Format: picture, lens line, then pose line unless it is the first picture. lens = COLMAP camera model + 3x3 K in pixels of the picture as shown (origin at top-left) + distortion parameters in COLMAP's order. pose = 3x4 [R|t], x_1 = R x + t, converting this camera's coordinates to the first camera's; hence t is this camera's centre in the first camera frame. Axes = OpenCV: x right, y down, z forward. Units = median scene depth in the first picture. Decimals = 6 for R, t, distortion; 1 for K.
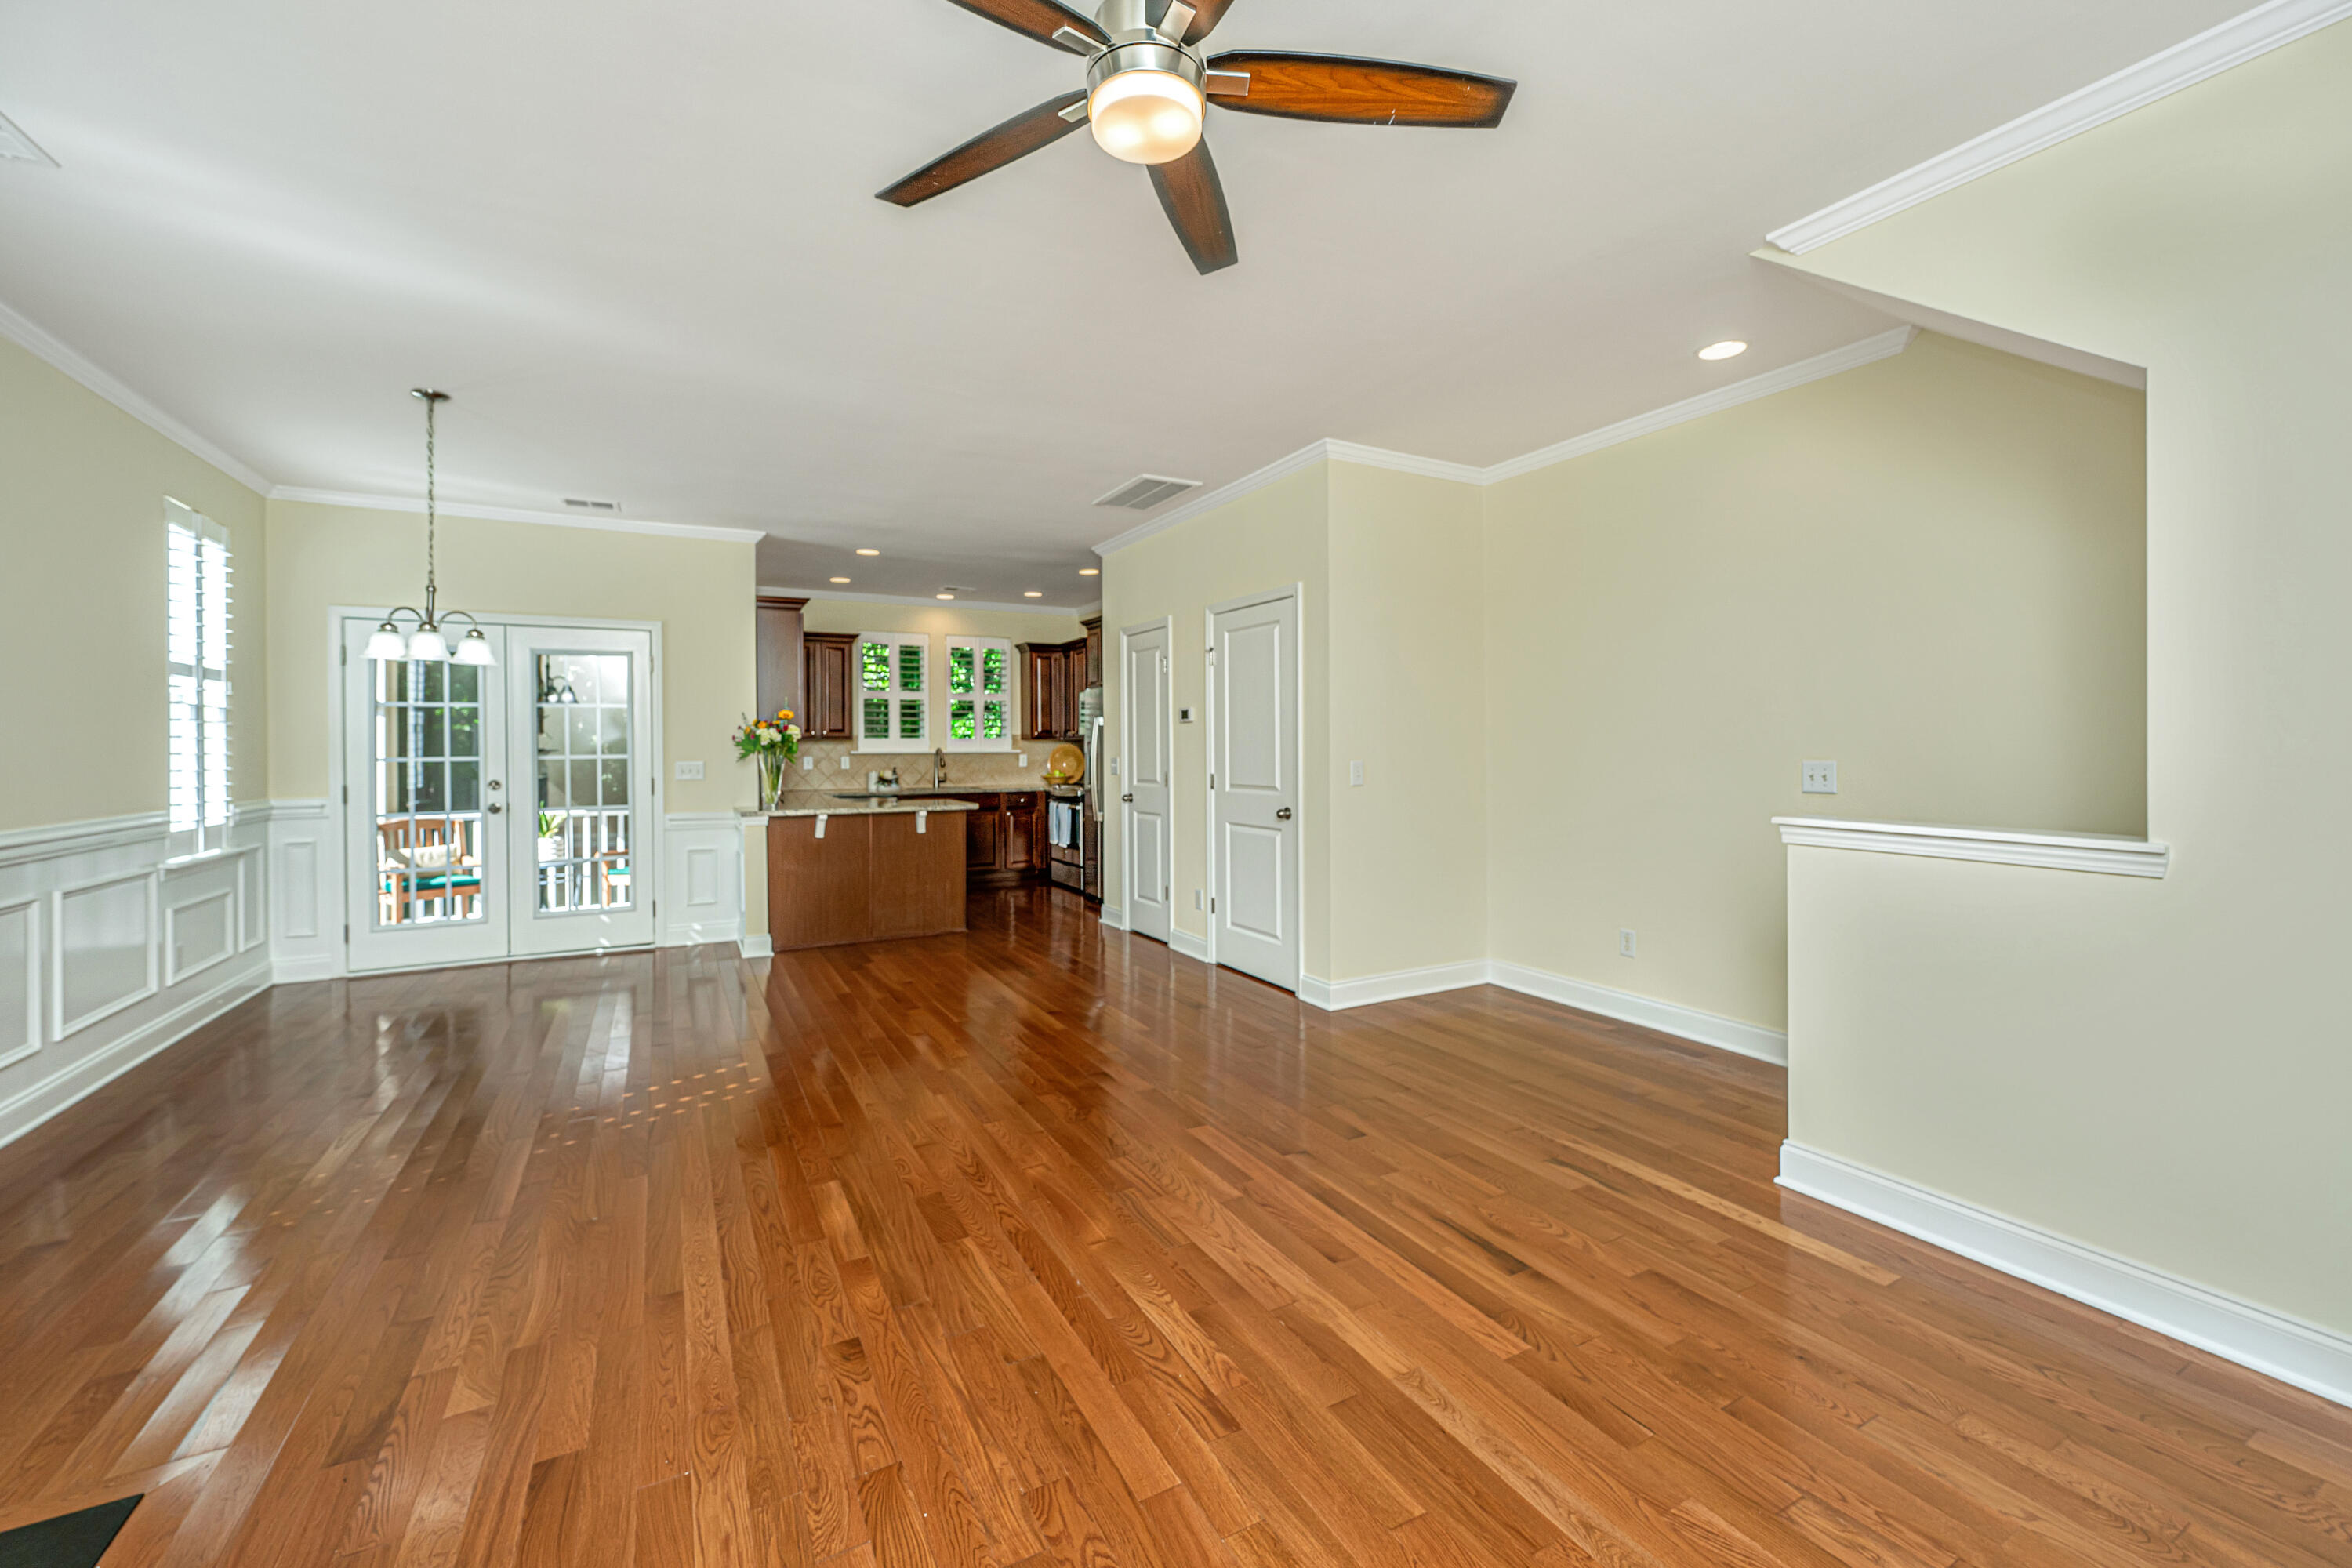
lens RADIAL K [[954.3, 0, 1221.6], [0, 954.3, 737.7], [0, 0, 1]] dist [-0.001266, 0.000538]
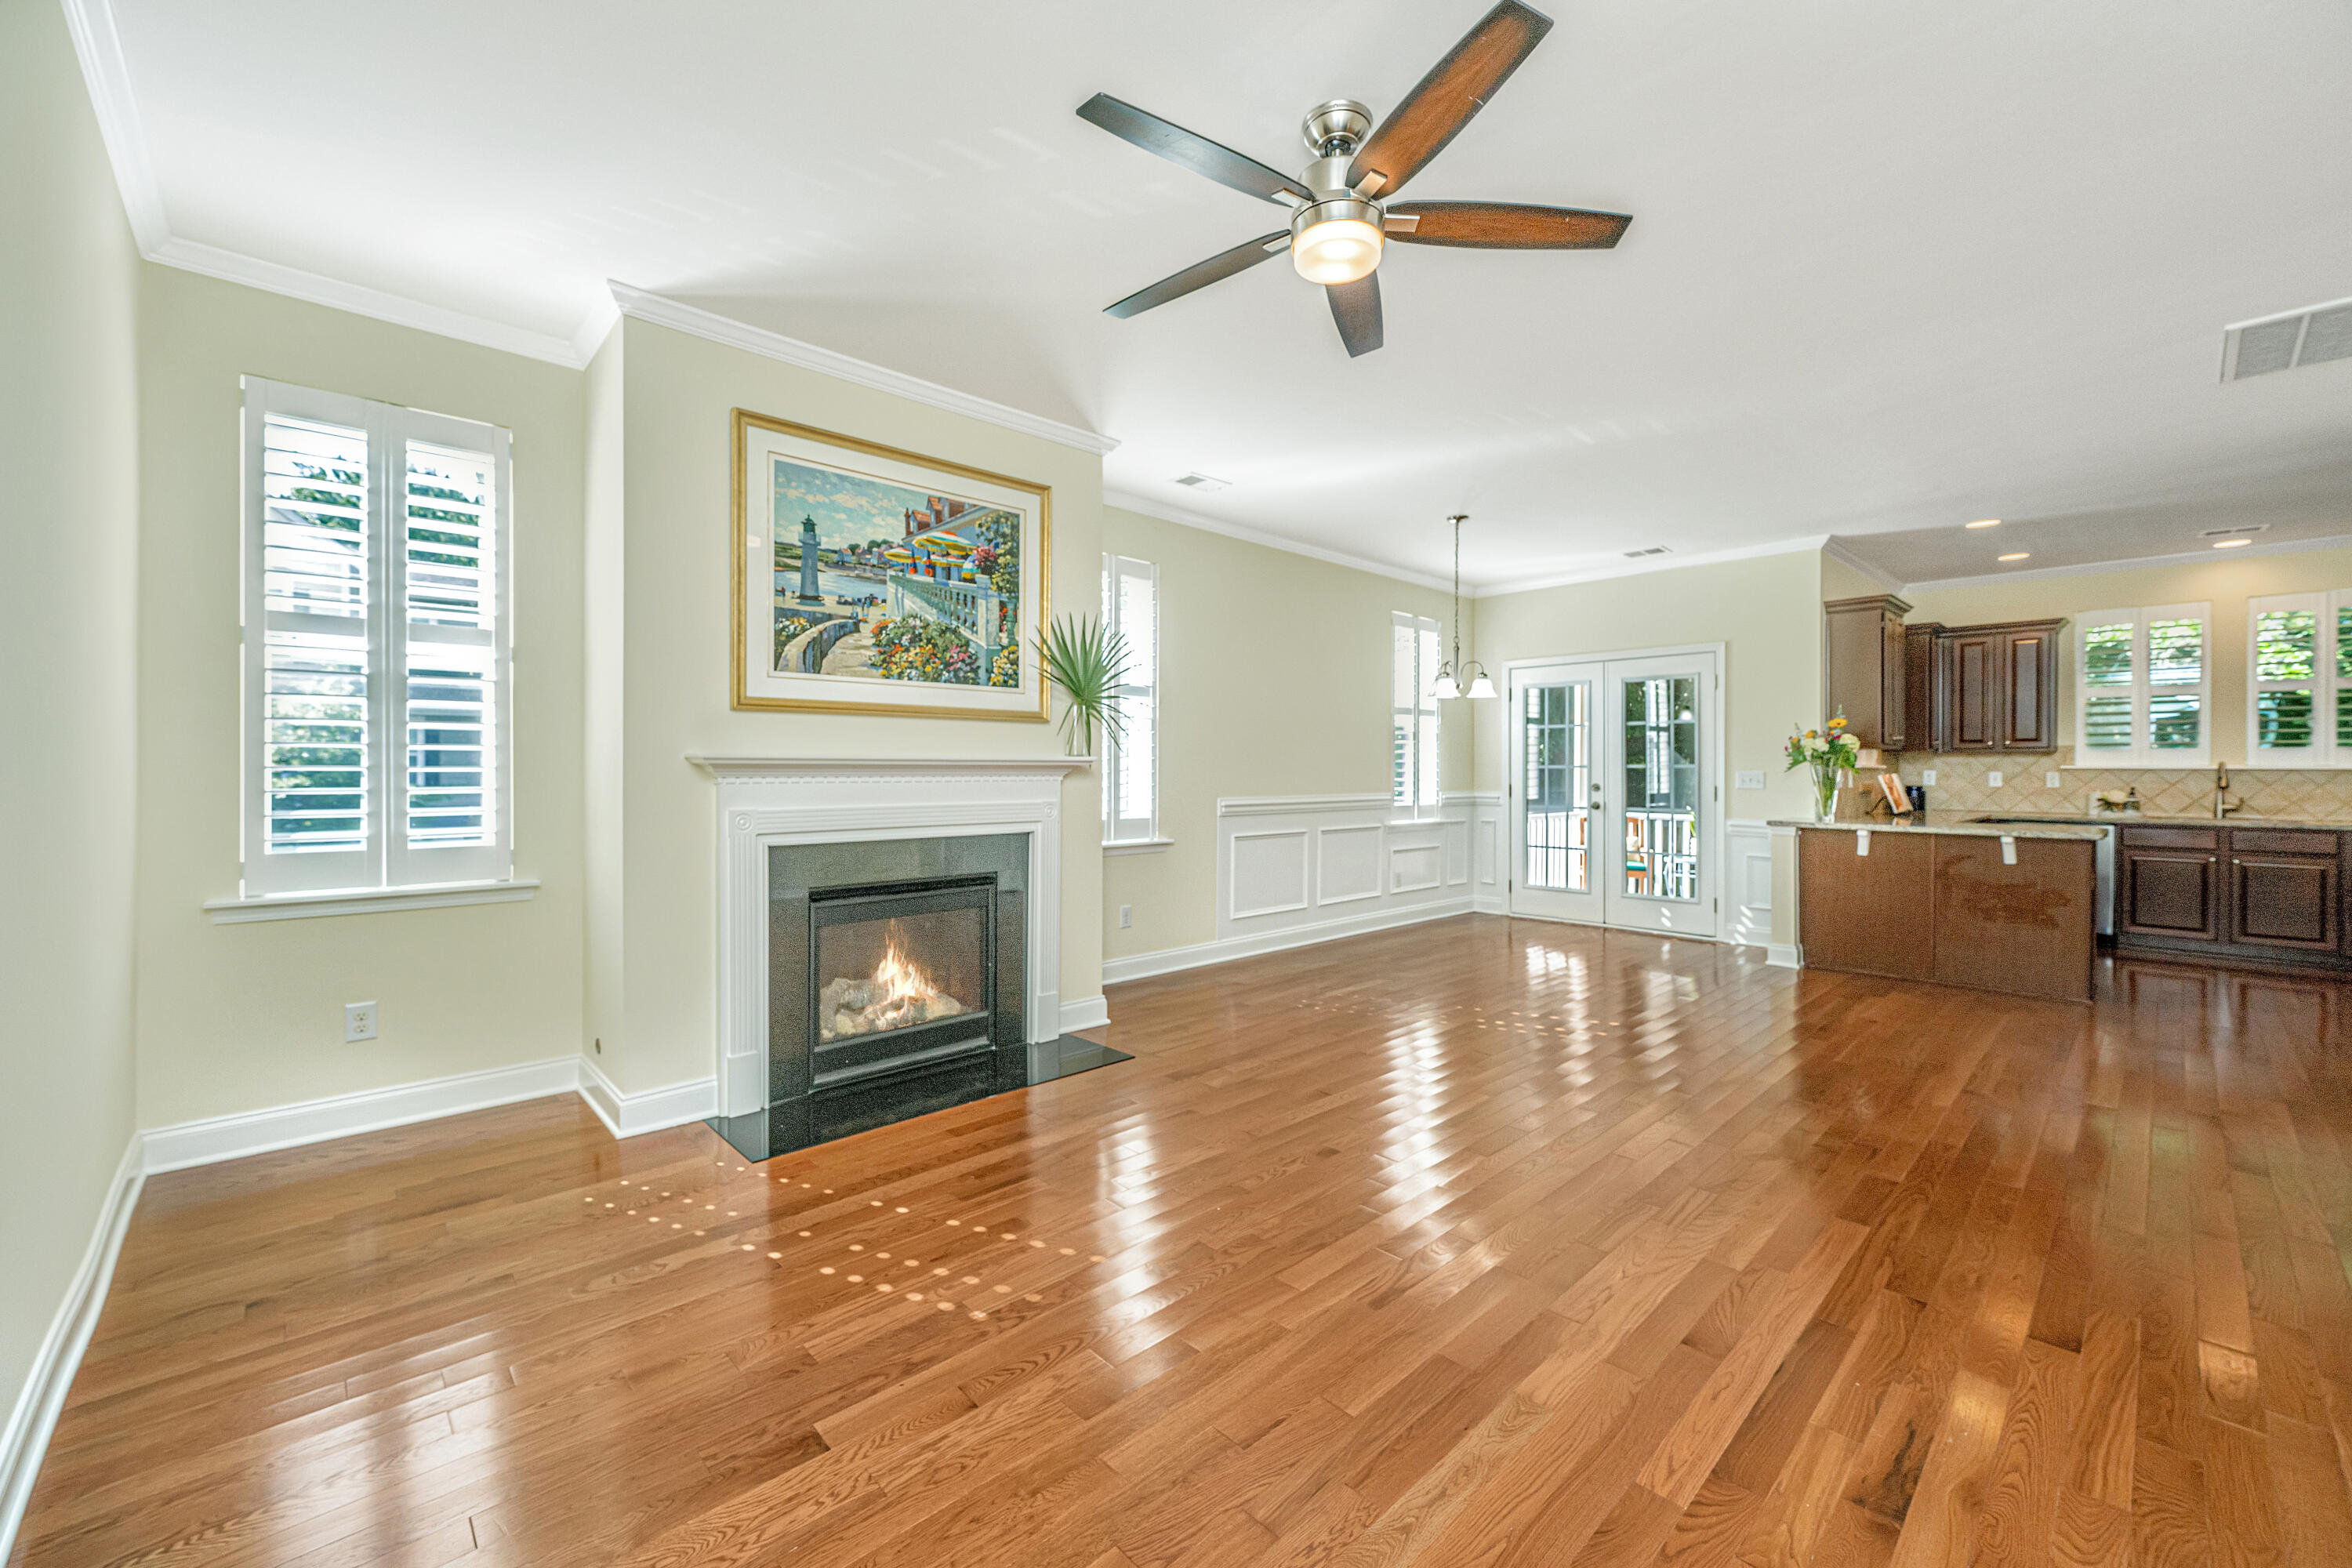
lens RADIAL K [[954.3, 0, 1154.8], [0, 954.3, 755.6], [0, 0, 1]] dist [-0.001266, 0.000538]
pose [[0.215551, -0.007619, -0.976463, 0.353245], [0.003367, 0.999969, -0.007059, 0.014169], [0.976487, -0.001766, 0.215570, 0.151261]]
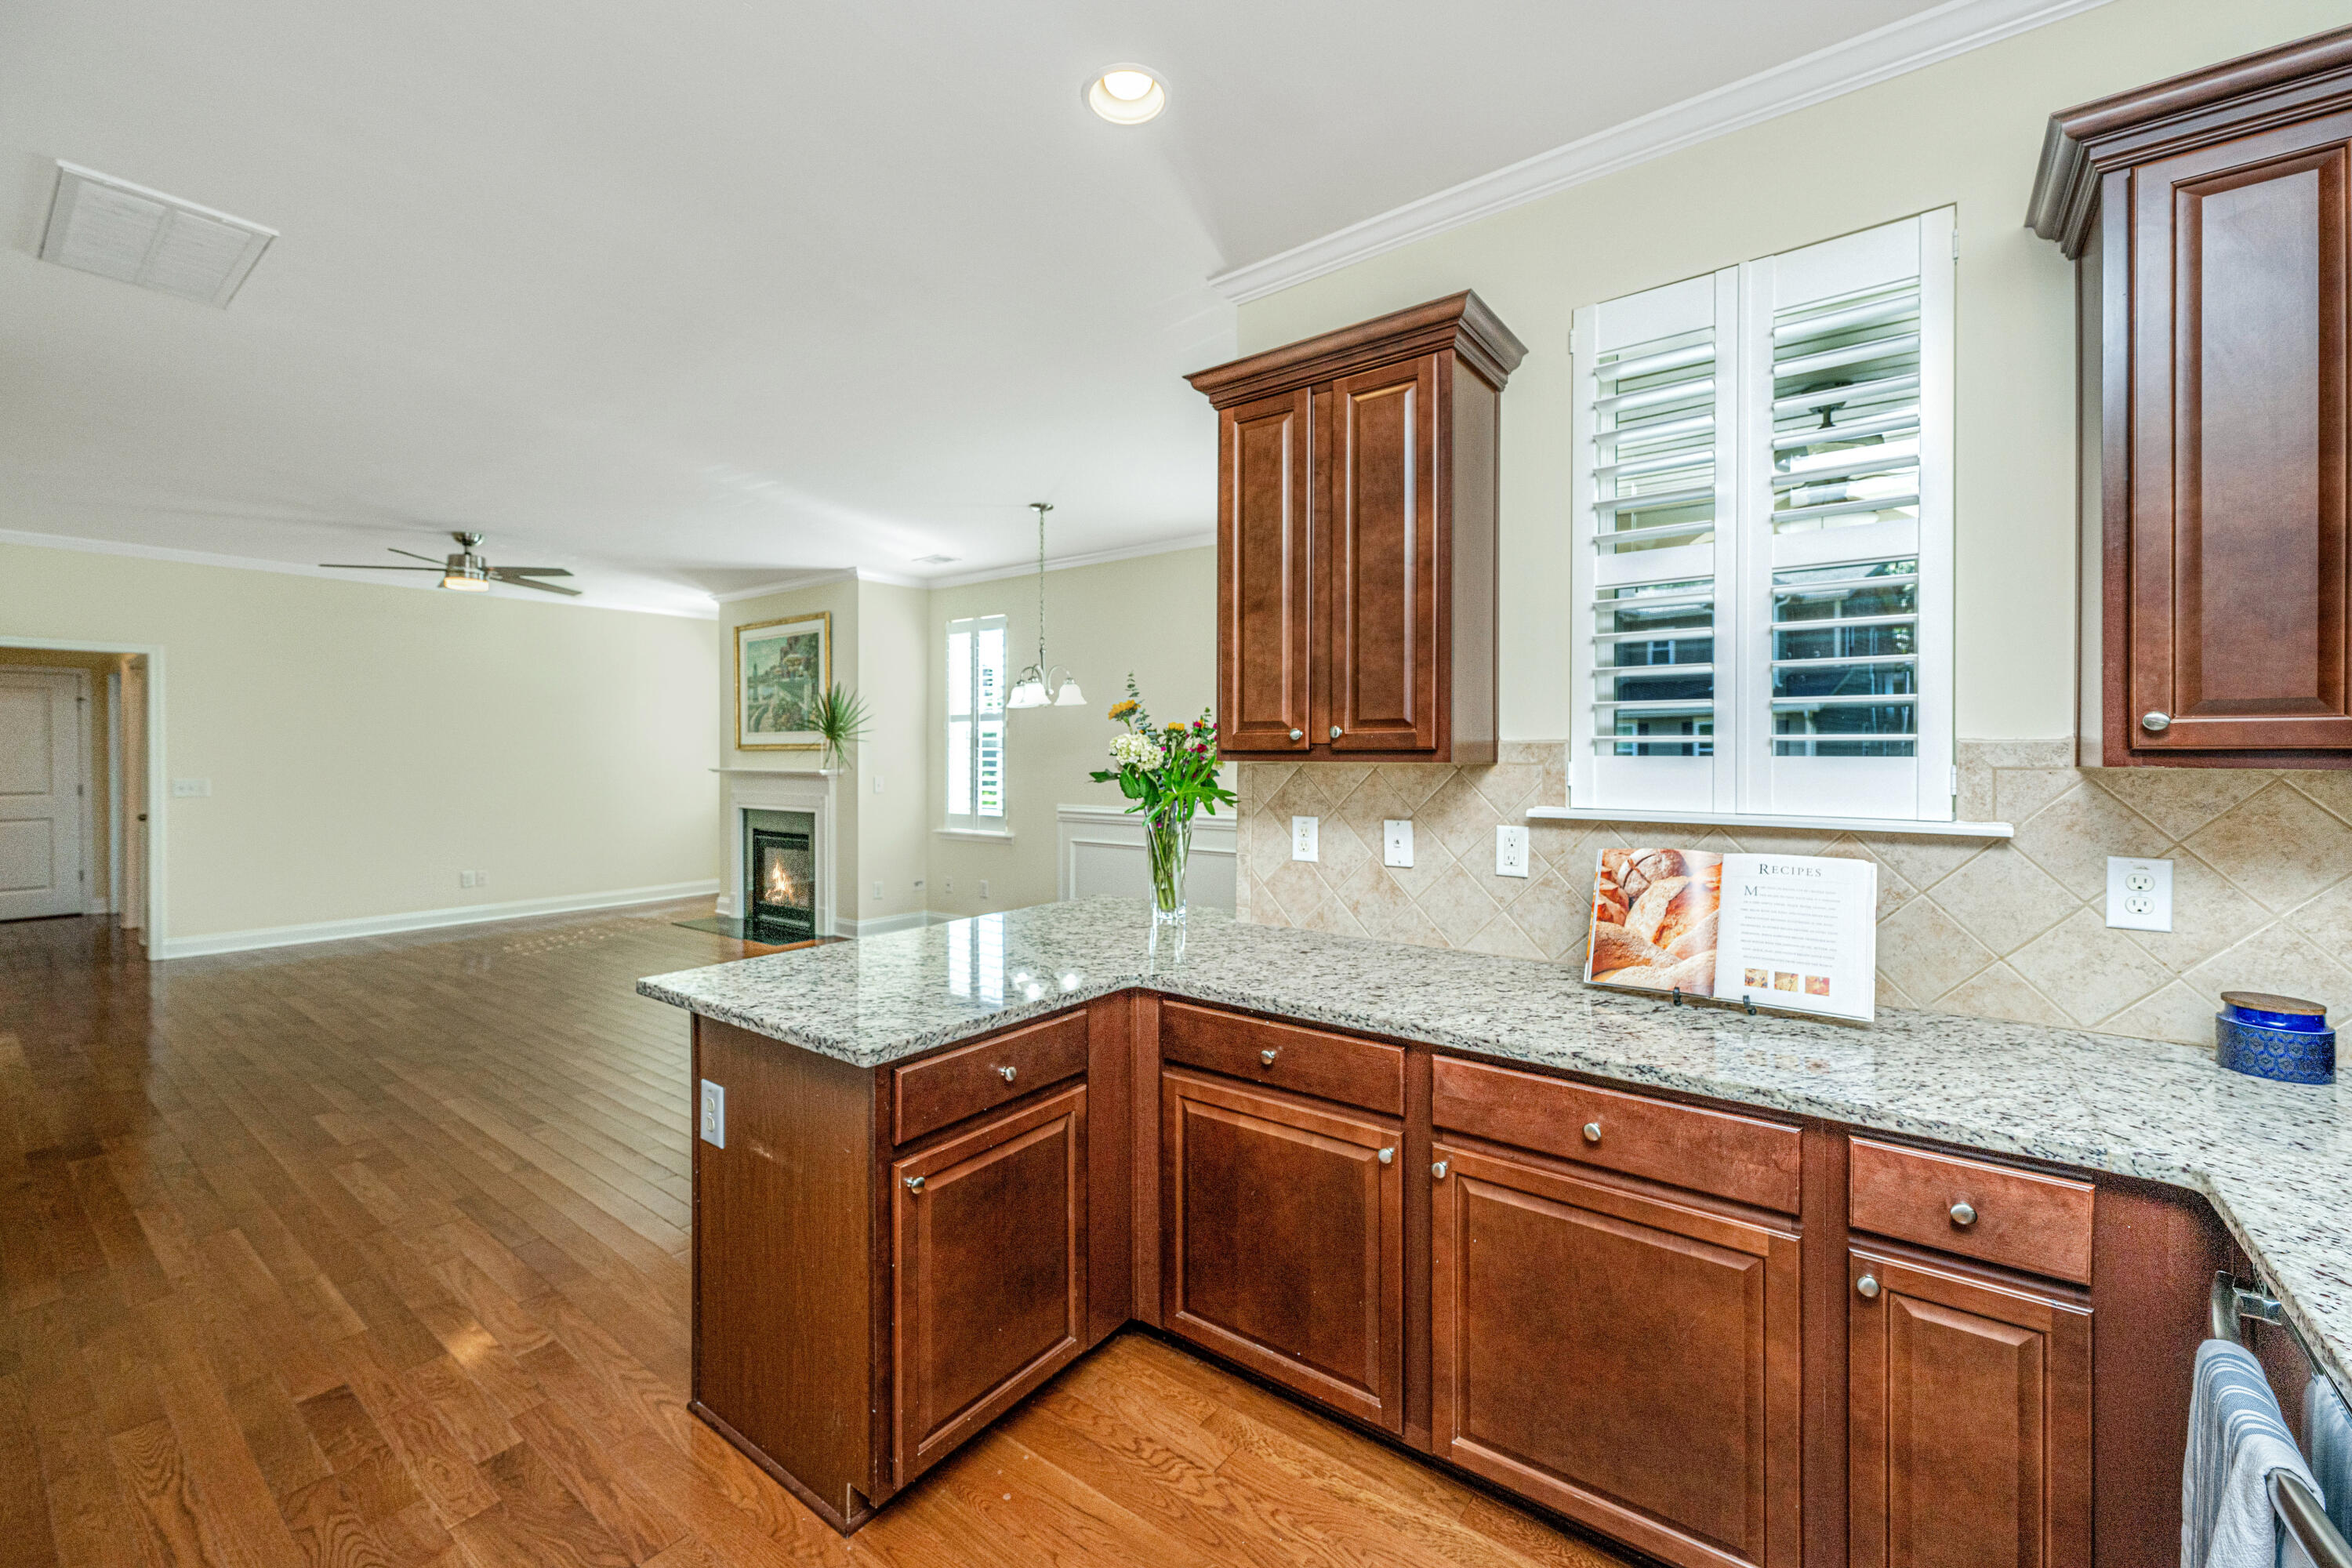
lens RADIAL K [[954.3, 0, 1185.4], [0, 954.3, 736.1], [0, 0, 1]] dist [-0.001266, 0.000538]
pose [[-0.925160, -0.007687, -0.379500, -0.343653], [0.003228, 0.999599, -0.028118, 0.002049], [0.379564, -0.027239, -0.924764, 1.568860]]
